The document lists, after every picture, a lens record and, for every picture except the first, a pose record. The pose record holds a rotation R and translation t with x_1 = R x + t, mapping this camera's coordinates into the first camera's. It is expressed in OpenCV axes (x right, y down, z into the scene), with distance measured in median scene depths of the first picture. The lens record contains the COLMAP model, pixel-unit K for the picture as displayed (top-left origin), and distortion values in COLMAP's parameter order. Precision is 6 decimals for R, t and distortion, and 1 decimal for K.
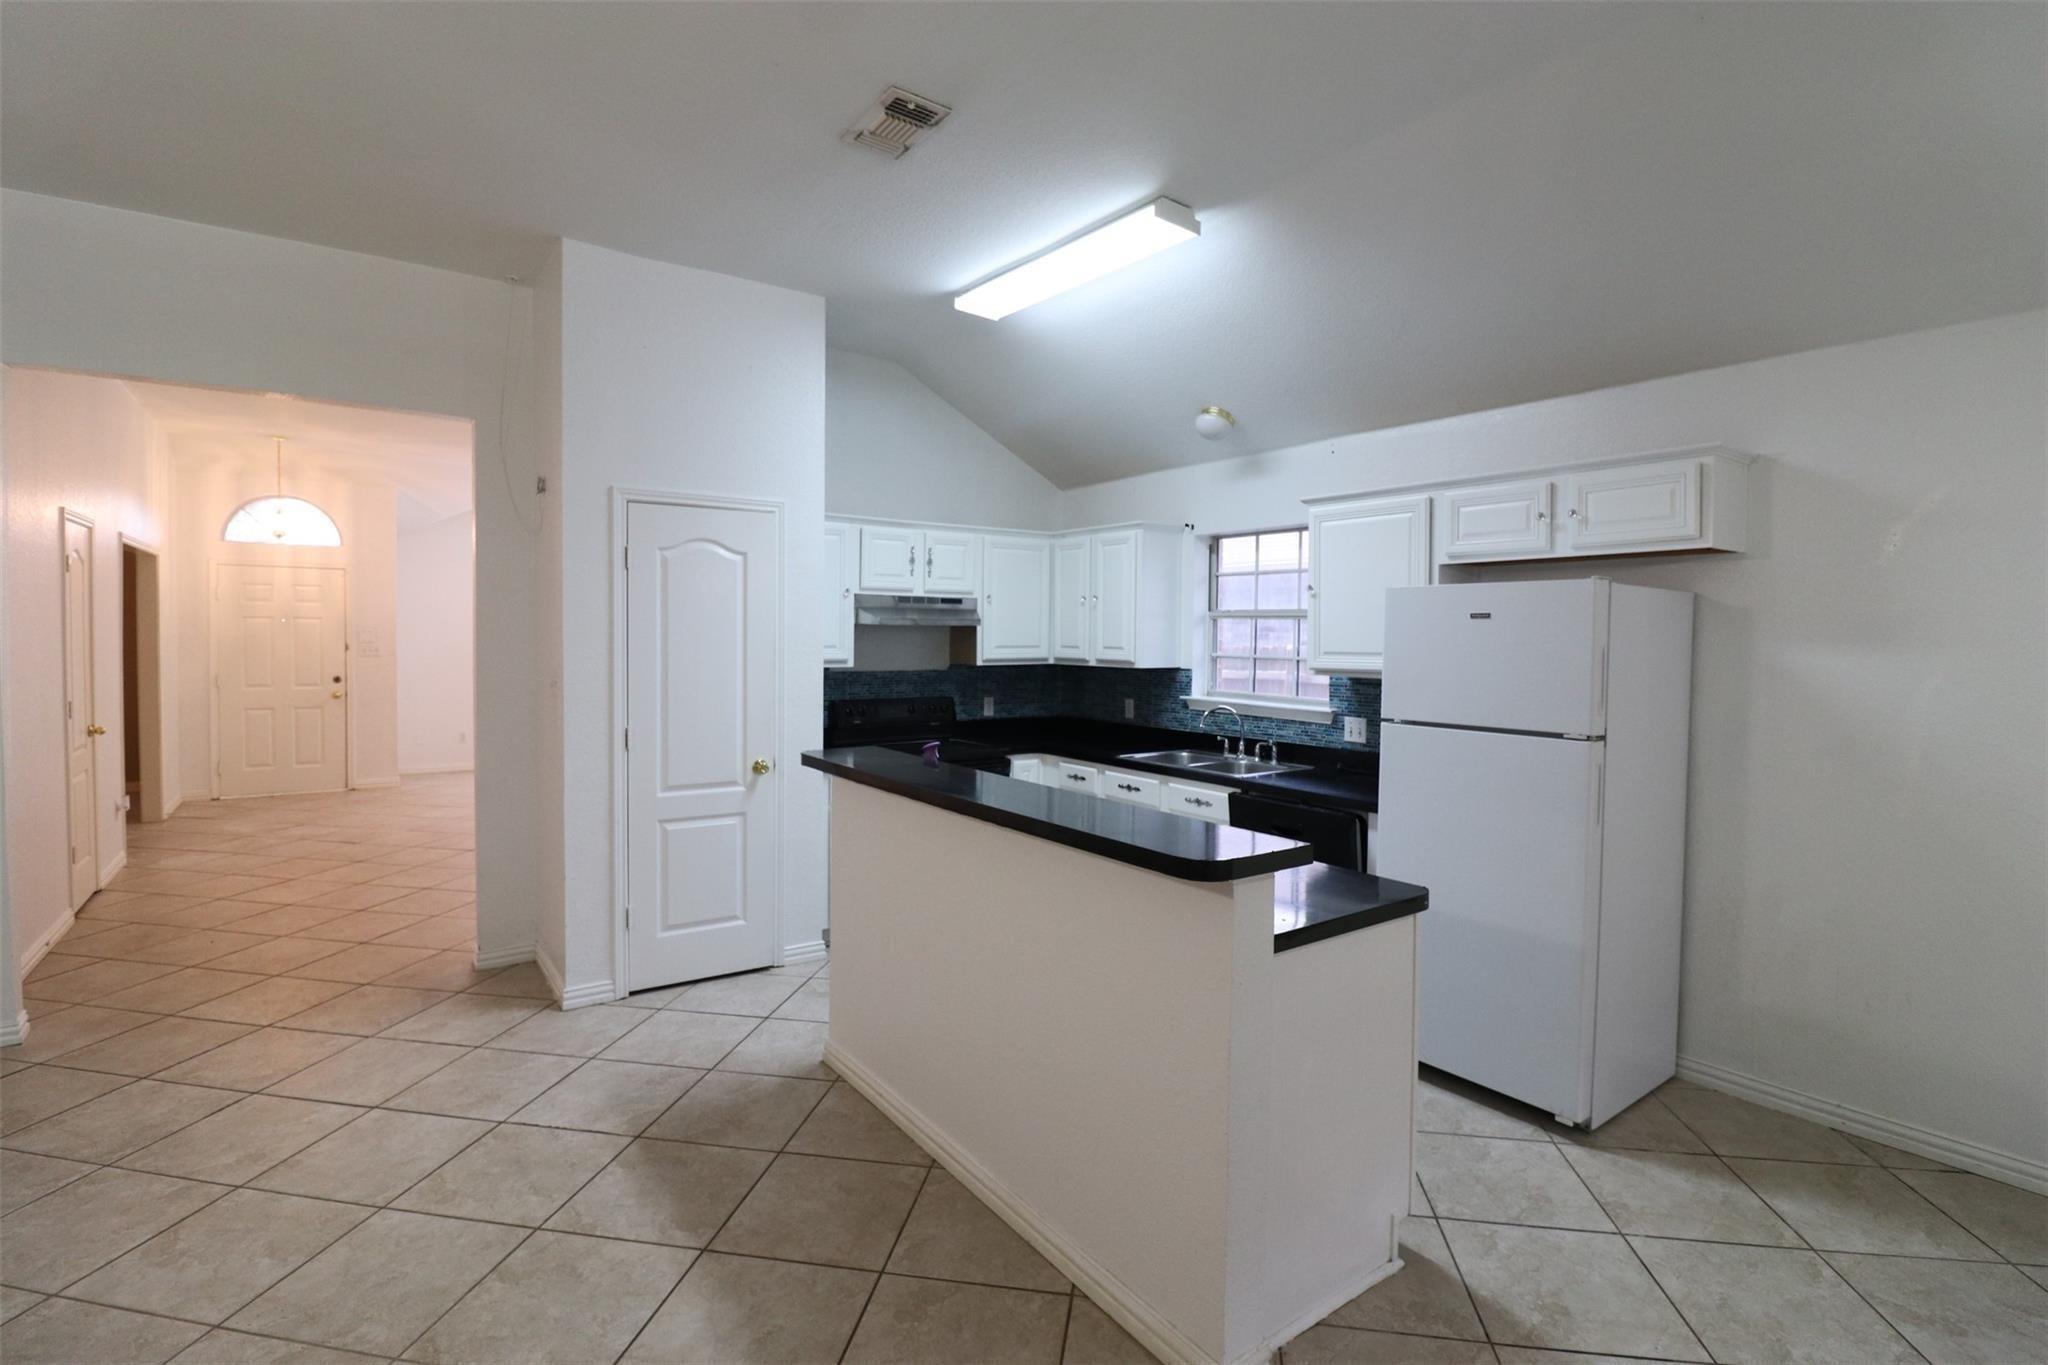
lens RADIAL K [[945.7, 0, 1012.6], [0, 945.7, 665.6], [0, 0, 1]] dist [-0.005390, -0.010145]
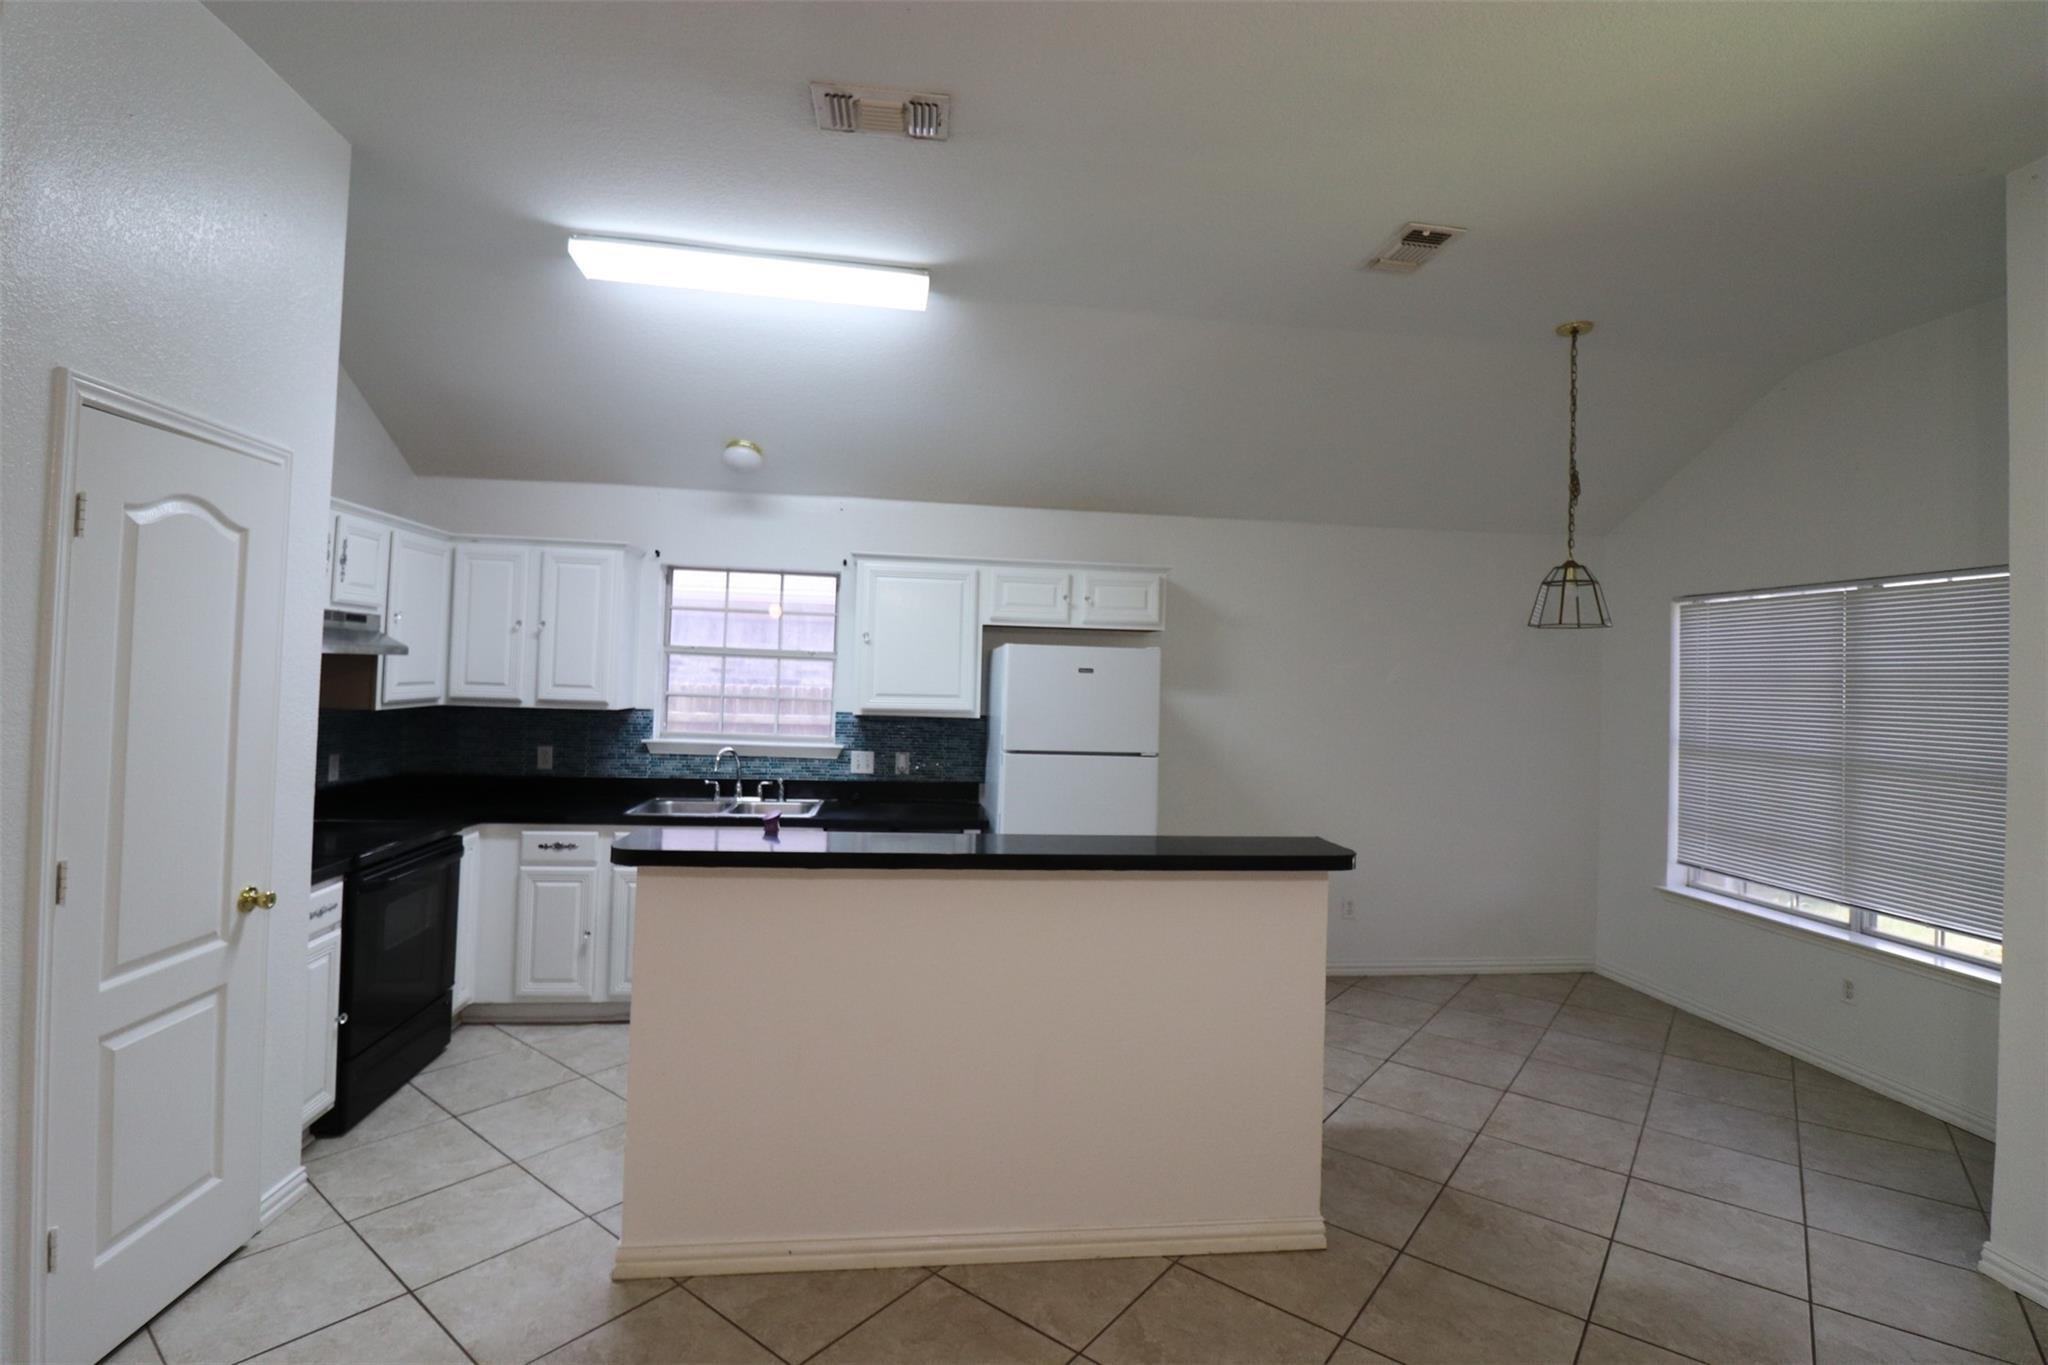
lens RADIAL K [[945.7, 0, 1030.2], [0, 945.7, 666.5], [0, 0, 1]] dist [-0.005390, -0.010145]
pose [[0.478708, 0.017001, 0.877810, -0.475495], [0.001546, 0.999795, -0.020207, -0.020178], [-0.877973, 0.011030, 0.478583, 0.266181]]
